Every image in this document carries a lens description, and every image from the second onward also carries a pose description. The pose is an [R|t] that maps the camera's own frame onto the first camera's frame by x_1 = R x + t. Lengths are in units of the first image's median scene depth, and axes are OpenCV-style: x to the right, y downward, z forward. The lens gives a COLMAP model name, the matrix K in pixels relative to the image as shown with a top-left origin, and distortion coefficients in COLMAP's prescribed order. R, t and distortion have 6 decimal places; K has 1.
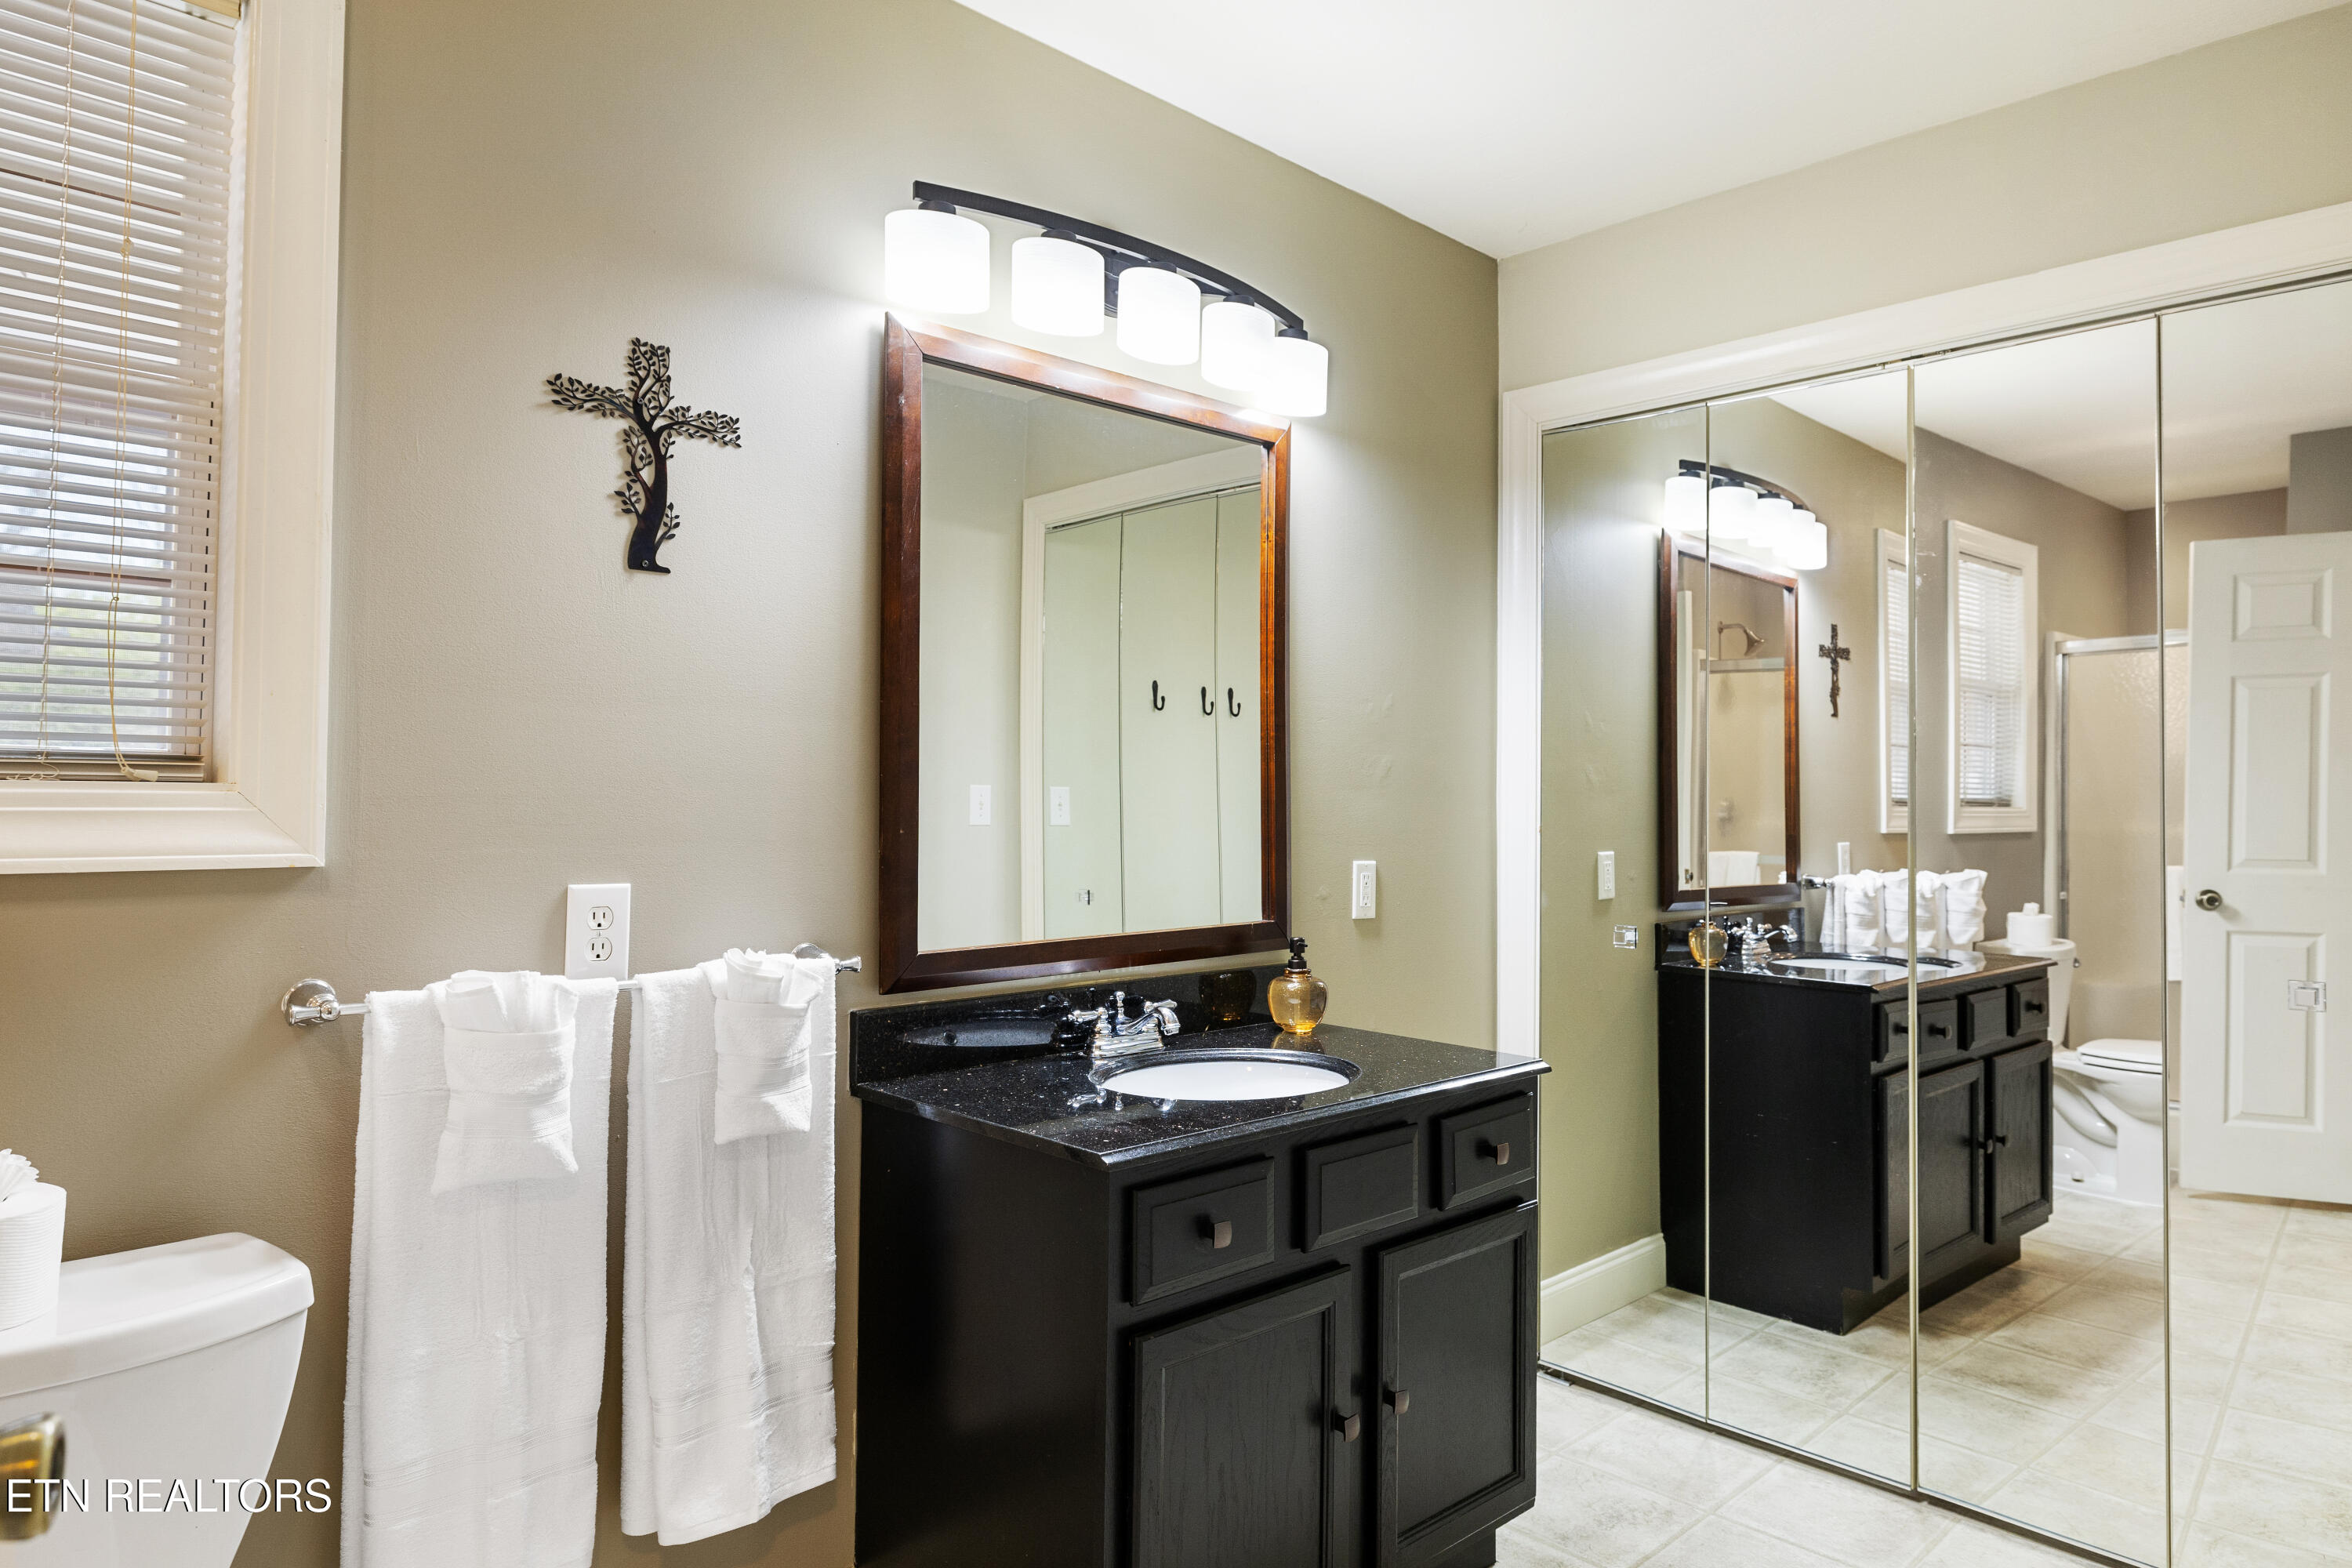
lens RADIAL K [[1416.8, 0, 1160.9], [0, 1416.8, 773.7], [0, 0, 1]] dist [-0.000553, 0.000465]
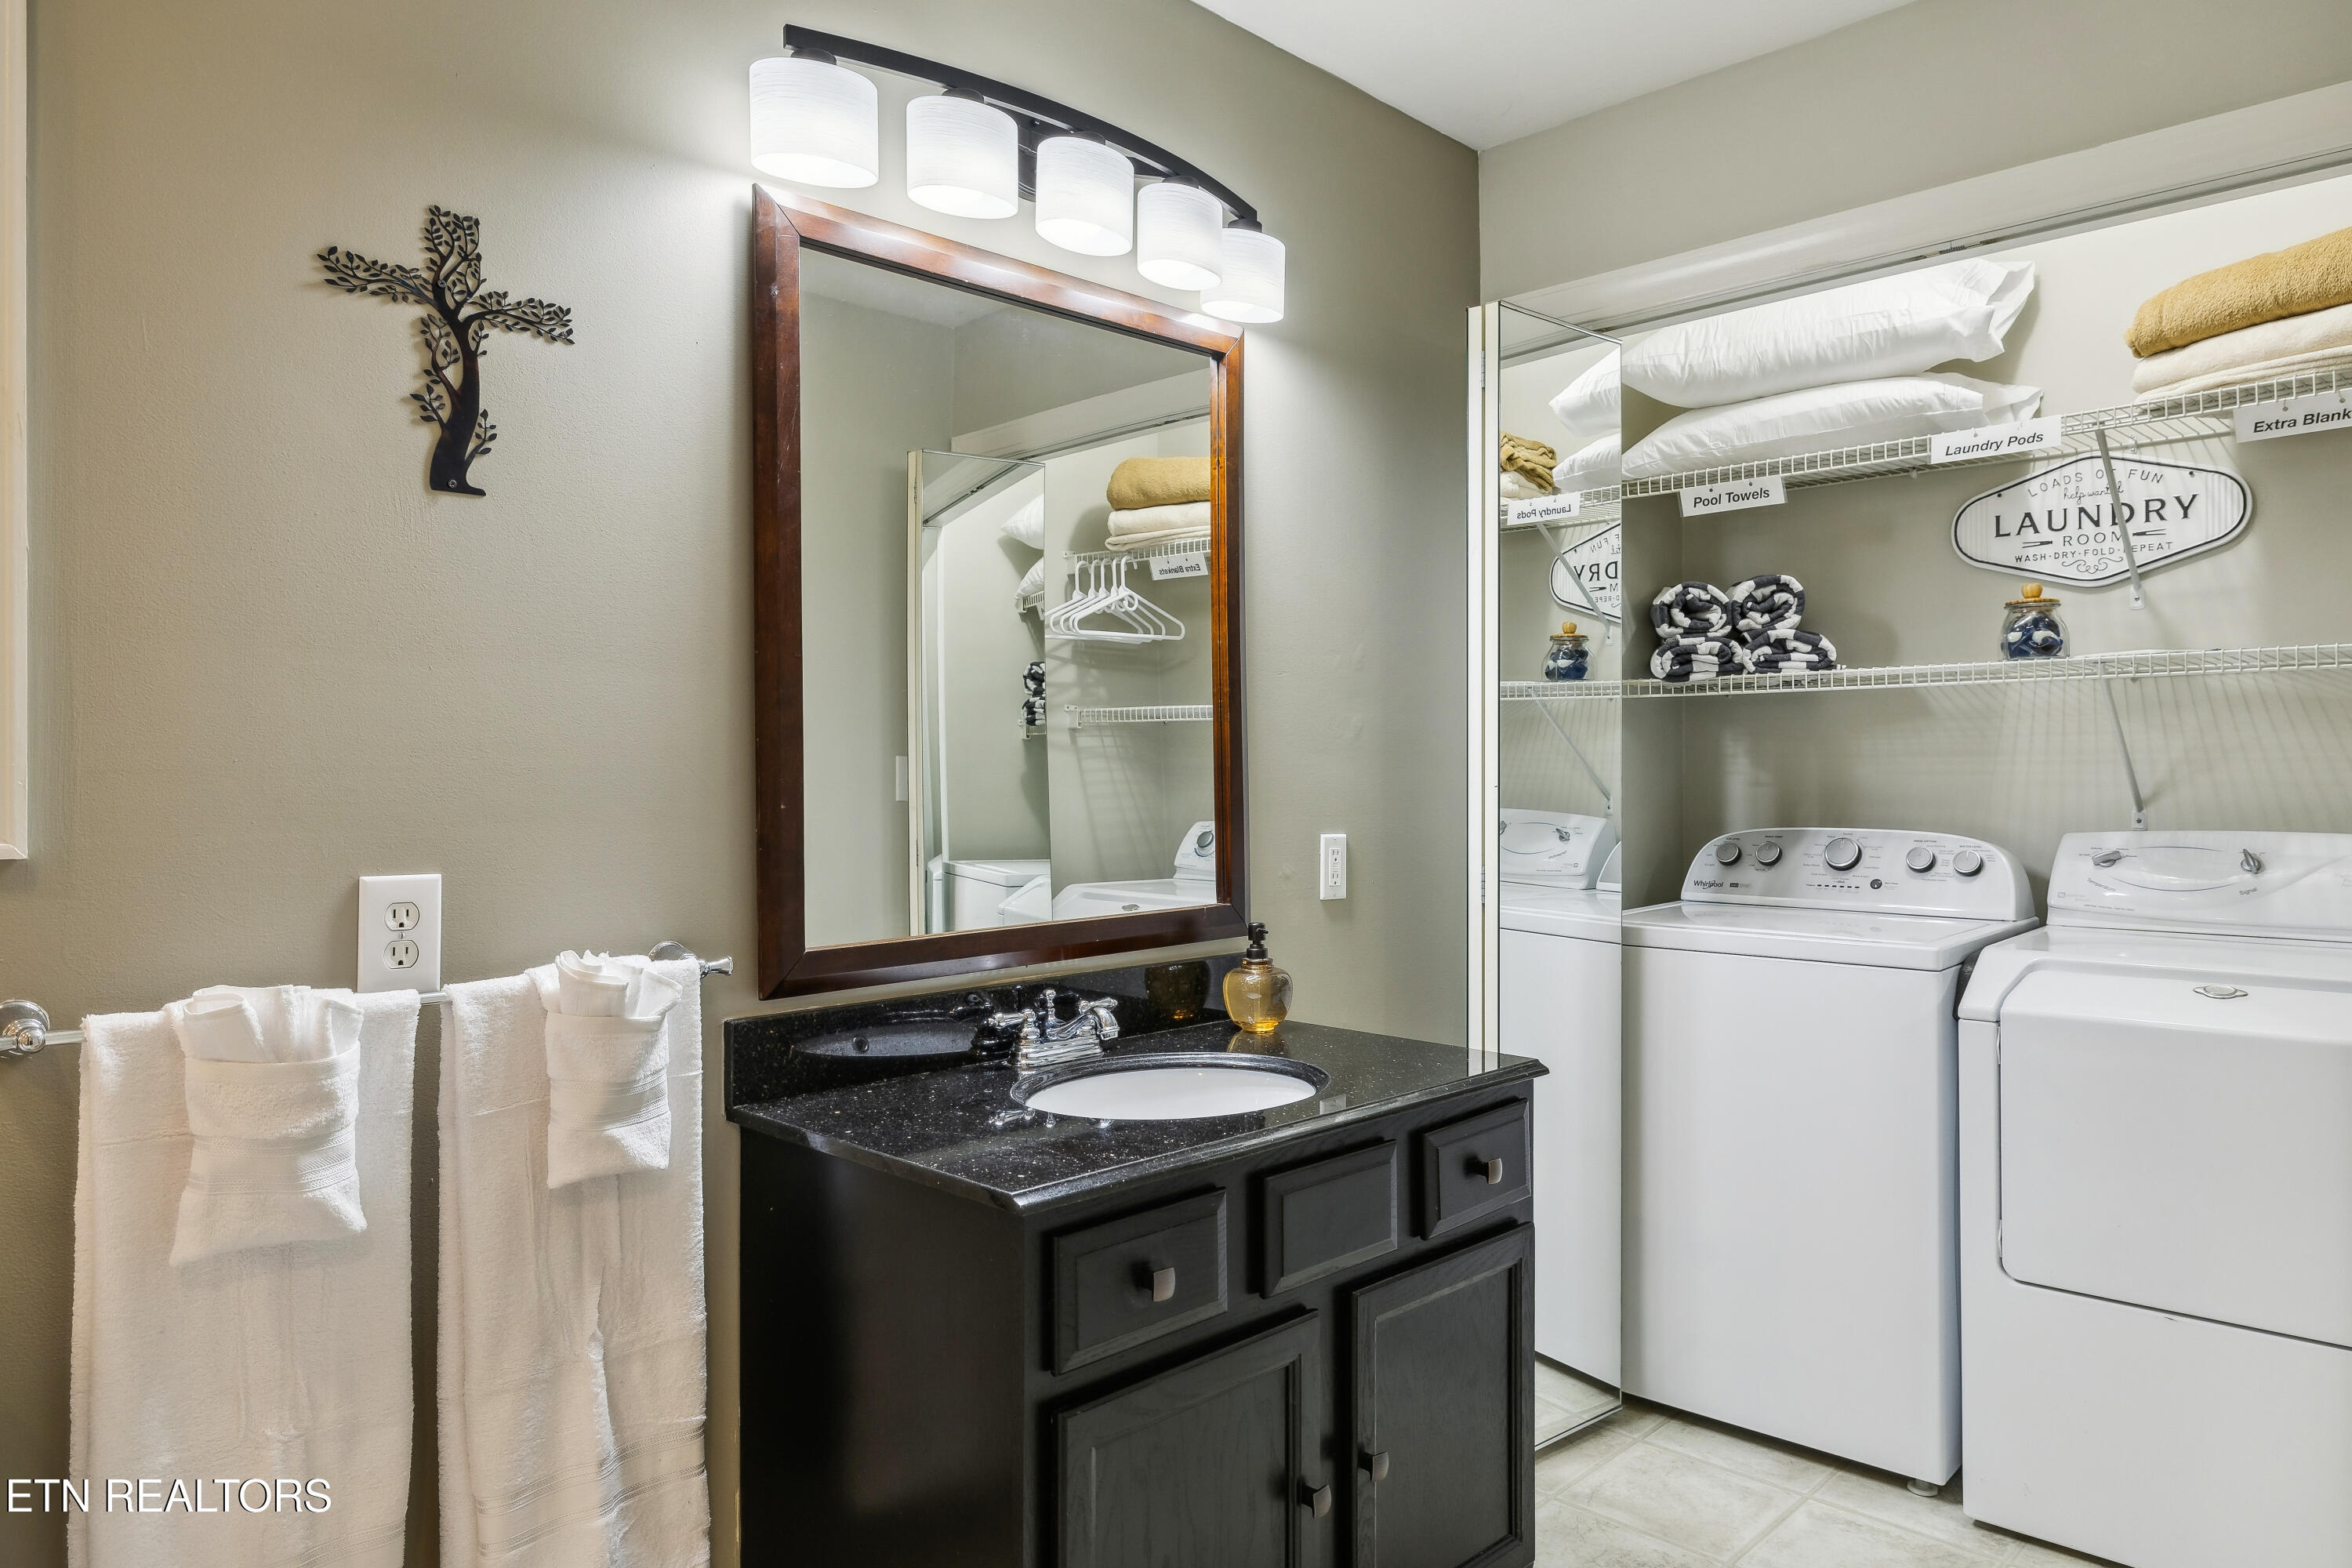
lens RADIAL K [[1471.1, 0, 1177.9], [0, 1471.1, 777.9], [0, 0, 1]] dist [-0.001838, -0.000787]
pose [[0.999376, -0.012231, 0.033151, 0.024510], [0.011494, 0.999685, 0.022325, 0.007594], [-0.033414, -0.021930, 0.999201, 0.130970]]
